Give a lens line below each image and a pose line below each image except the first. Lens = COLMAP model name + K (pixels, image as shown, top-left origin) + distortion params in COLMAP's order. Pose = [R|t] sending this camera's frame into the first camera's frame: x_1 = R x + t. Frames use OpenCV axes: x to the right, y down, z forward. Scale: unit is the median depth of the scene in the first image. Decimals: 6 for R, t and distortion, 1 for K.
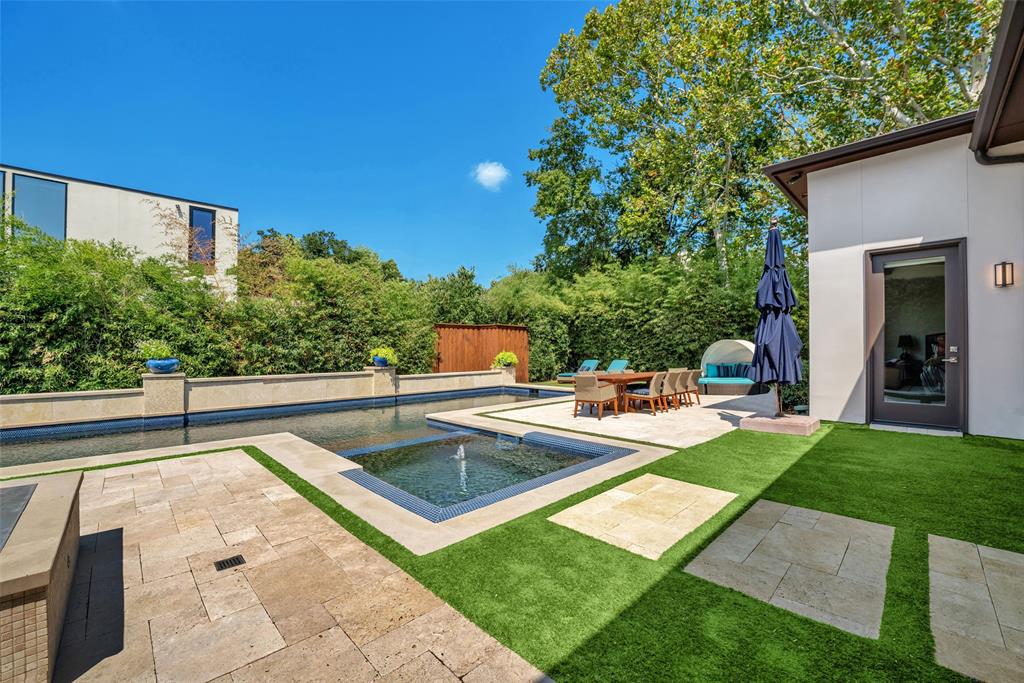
lens RADIAL K [[415.9, 0, 515.6], [0, 415.9, 344.8], [0, 0, 1]] dist [-0.021899, -0.000008]
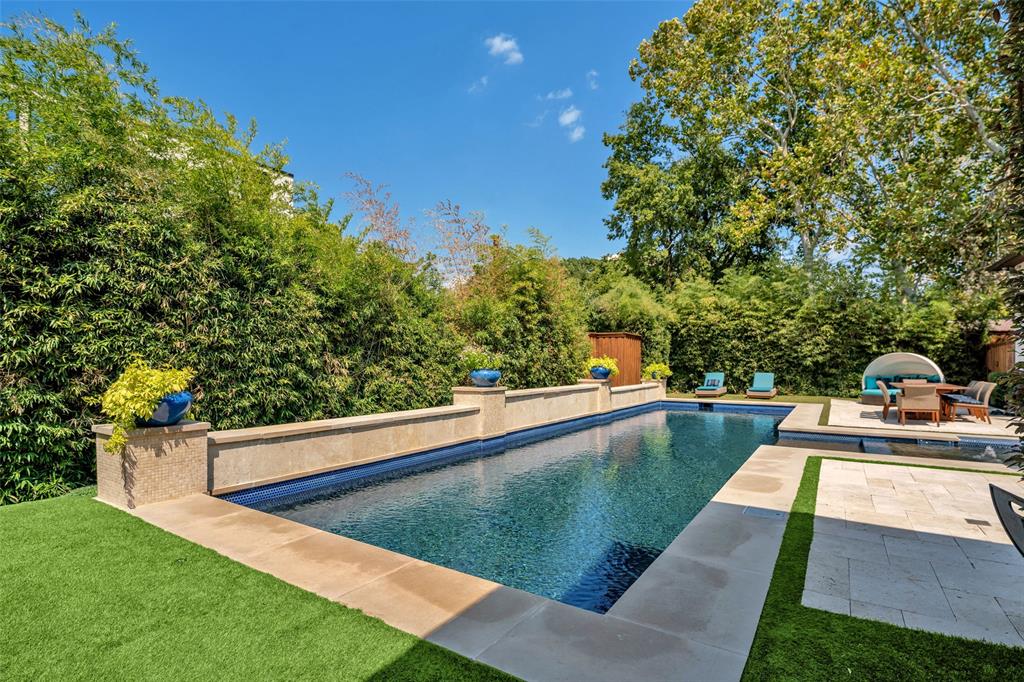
lens RADIAL K [[497.9, 0, 513.6], [0, 497.9, 349.7], [0, 0, 1]] dist [-0.000627, -0.000169]
pose [[0.981384, 0.008974, 0.191846, -0.613695], [-0.006526, 0.999889, -0.013390, 0.004166], [-0.191945, 0.011889, 0.981334, -0.009428]]
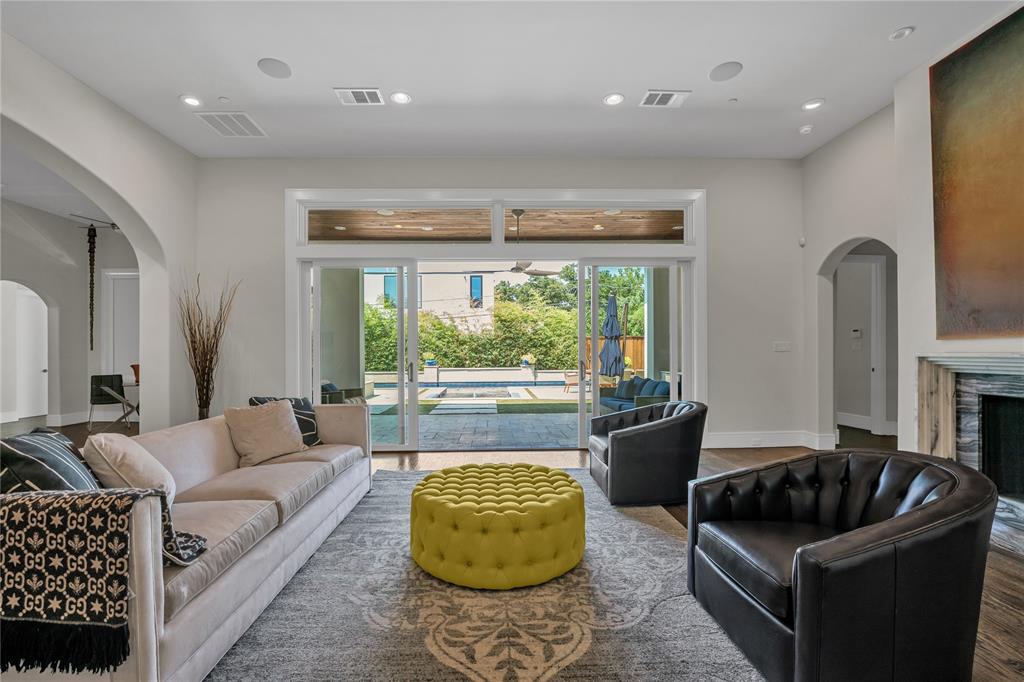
lens RADIAL K [[415.9, 0, 504.1], [0, 415.9, 346.5], [0, 0, 1]] dist [-0.021899, -0.000008]
pose [[0.744332, -0.004810, -0.667793, 0.709938], [0.009422, 0.999950, 0.003299, -0.032017], [0.667743, -0.008747, 0.744340, -0.371759]]
